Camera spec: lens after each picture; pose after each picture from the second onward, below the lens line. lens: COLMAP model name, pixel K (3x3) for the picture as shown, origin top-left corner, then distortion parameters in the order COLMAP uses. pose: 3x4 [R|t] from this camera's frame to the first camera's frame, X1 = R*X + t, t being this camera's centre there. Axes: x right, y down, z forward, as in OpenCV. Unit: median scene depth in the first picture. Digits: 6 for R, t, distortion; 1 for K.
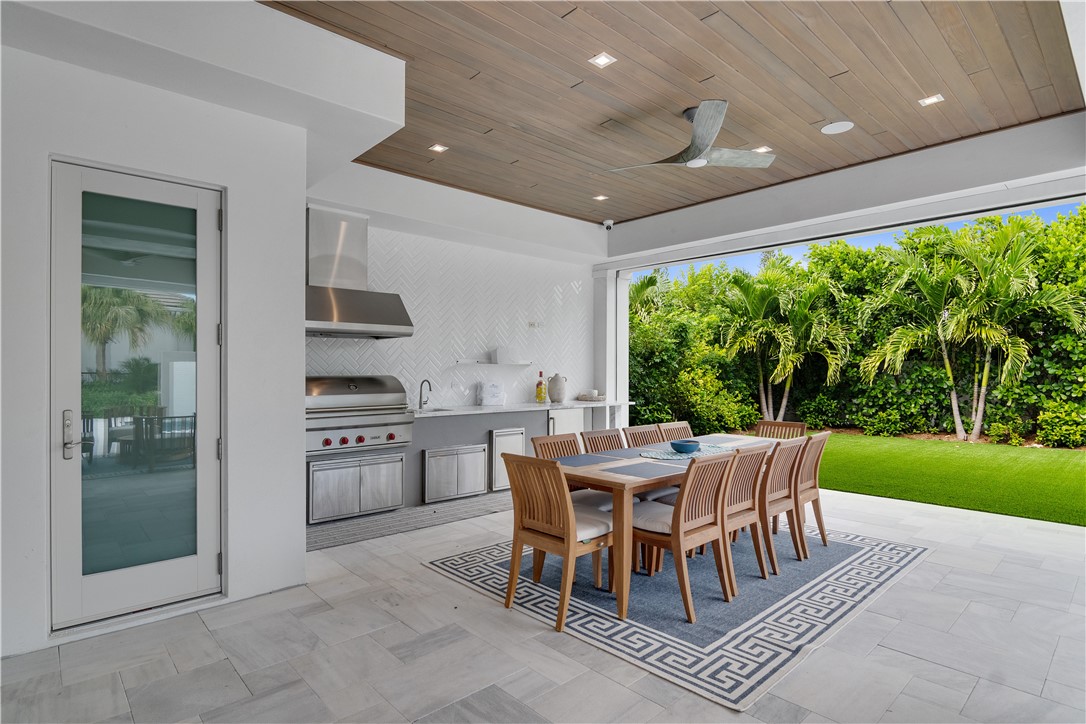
lens RADIAL K [[557.9, 0, 540.5], [0, 557.9, 374.4], [0, 0, 1]] dist [-0.000820, -0.001034]
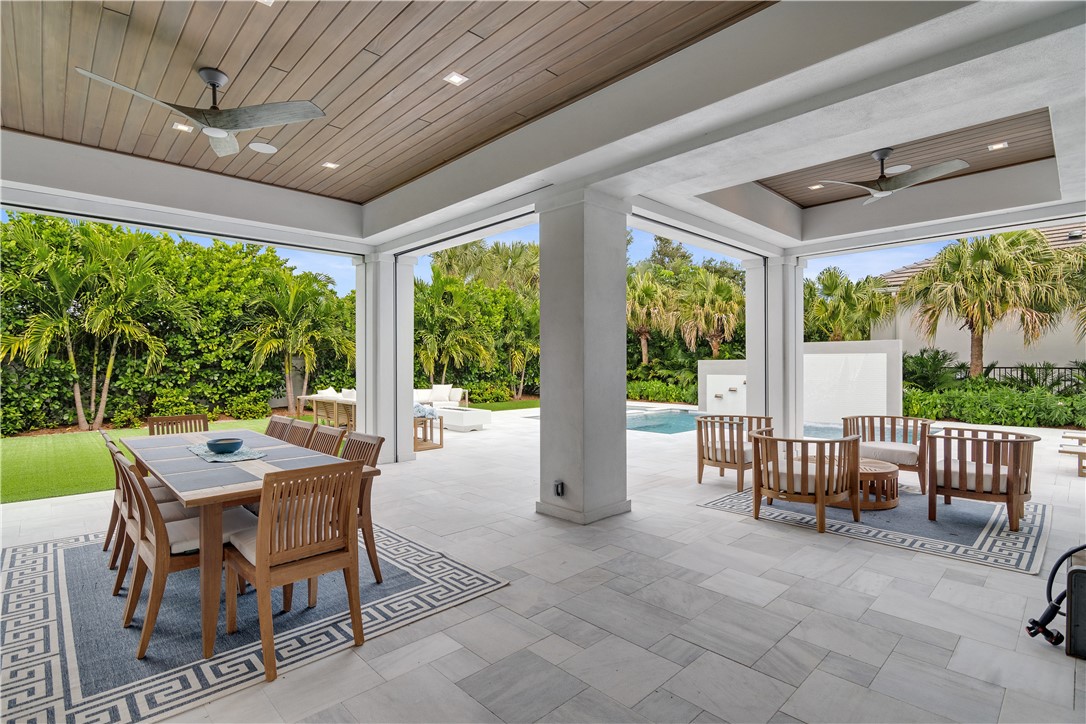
lens RADIAL K [[524.7, 0, 533.6], [0, 524.7, 361.8], [0, 0, 1]] dist [-0.023335, 0.000810]
pose [[-0.020705, 0.003589, 0.999779, -0.449634], [0.008394, 0.999959, -0.003416, 0.001298], [-0.999750, 0.008322, -0.020734, 0.398111]]
